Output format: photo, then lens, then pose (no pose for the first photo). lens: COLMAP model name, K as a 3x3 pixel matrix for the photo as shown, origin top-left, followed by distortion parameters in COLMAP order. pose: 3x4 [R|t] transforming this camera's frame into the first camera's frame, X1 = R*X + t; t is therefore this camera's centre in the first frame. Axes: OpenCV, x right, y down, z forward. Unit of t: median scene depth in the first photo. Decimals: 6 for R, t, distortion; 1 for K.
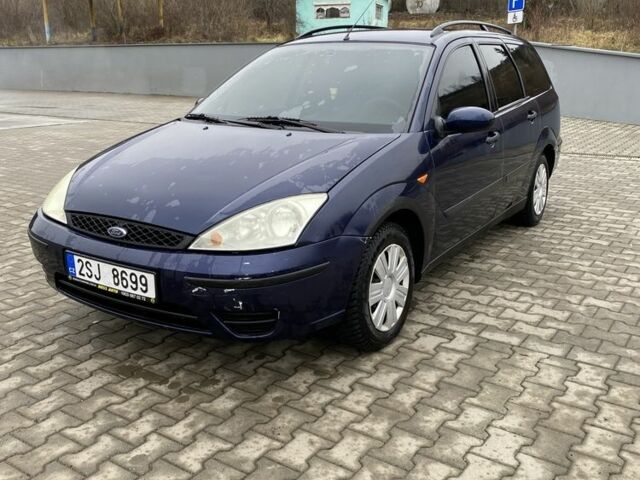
lens RADIAL K [[638.0, 0, 315.8], [0, 638.0, 240.8], [0, 0, 1]] dist [0.086117, -0.181874]
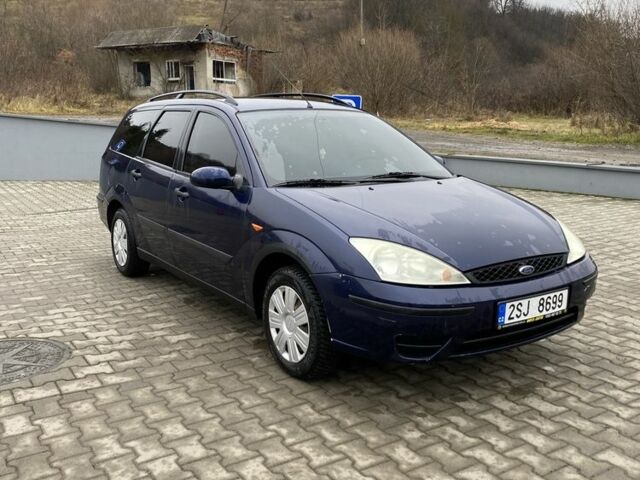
lens RADIAL K [[638.0, 0, 315.8], [0, 638.0, 240.8], [0, 0, 1]] dist [0.086117, -0.181874]
pose [[0.392184, -0.173592, 0.903359, -1.463607], [0.250324, 0.965113, 0.076783, -0.243713], [-0.885172, 0.196019, 0.421956, 0.806544]]
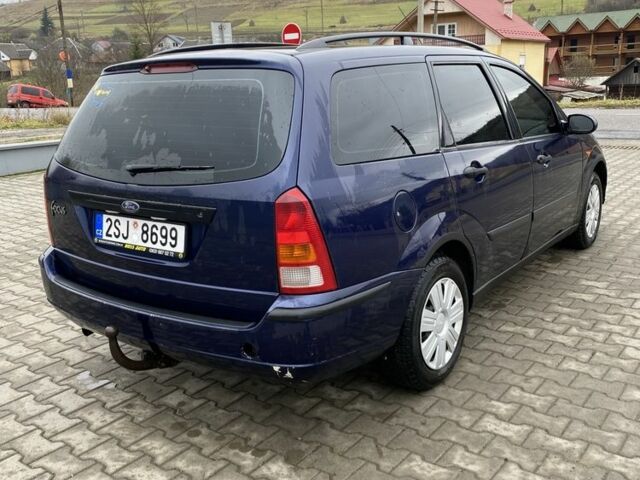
lens RADIAL K [[638.0, 0, 315.8], [0, 638.0, 240.8], [0, 0, 1]] dist [0.086117, -0.181874]
pose [[-0.997337, 0.019270, 0.070346, 0.252268], [0.051985, 0.864310, 0.500266, -0.880009], [-0.051161, 0.502591, -0.863009, 3.046474]]
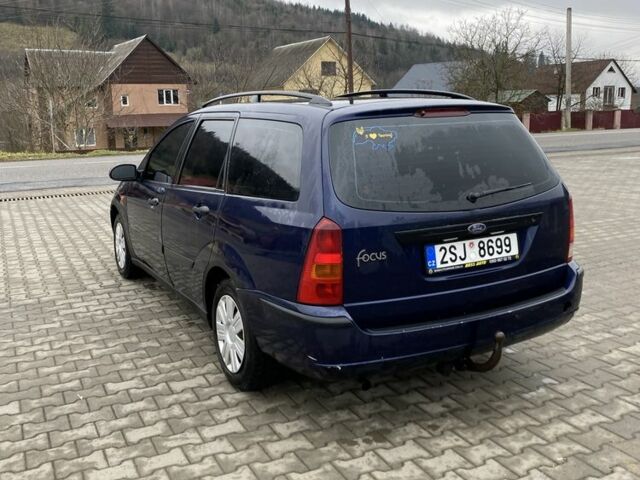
lens RADIAL K [[638.0, 0, 315.8], [0, 638.0, 240.8], [0, 0, 1]] dist [0.086117, -0.181874]
pose [[-0.489817, 0.183988, -0.852190, 1.594340], [-0.212732, 0.922709, 0.321486, -0.746520], [0.845473, 0.338757, -0.412818, 2.476202]]
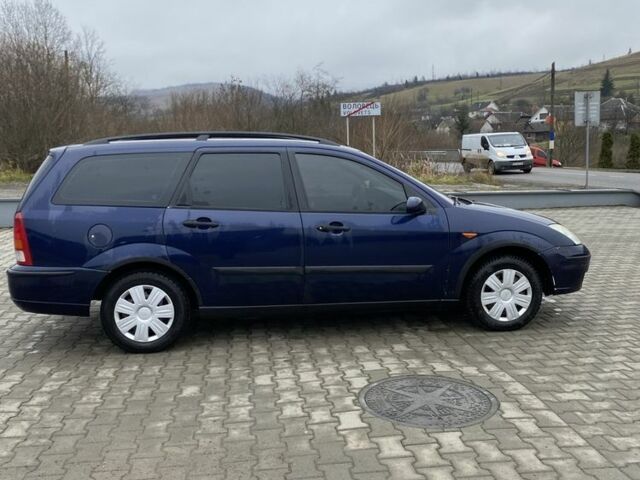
lens RADIAL K [[638.0, 0, 315.8], [0, 638.0, 240.8], [0, 0, 1]] dist [0.086117, -0.181874]
pose [[-0.657224, -0.096834, 0.747449, -1.376537], [0.217813, 0.924995, 0.311356, -0.824844], [-0.721536, 0.367435, -0.586836, 2.788206]]
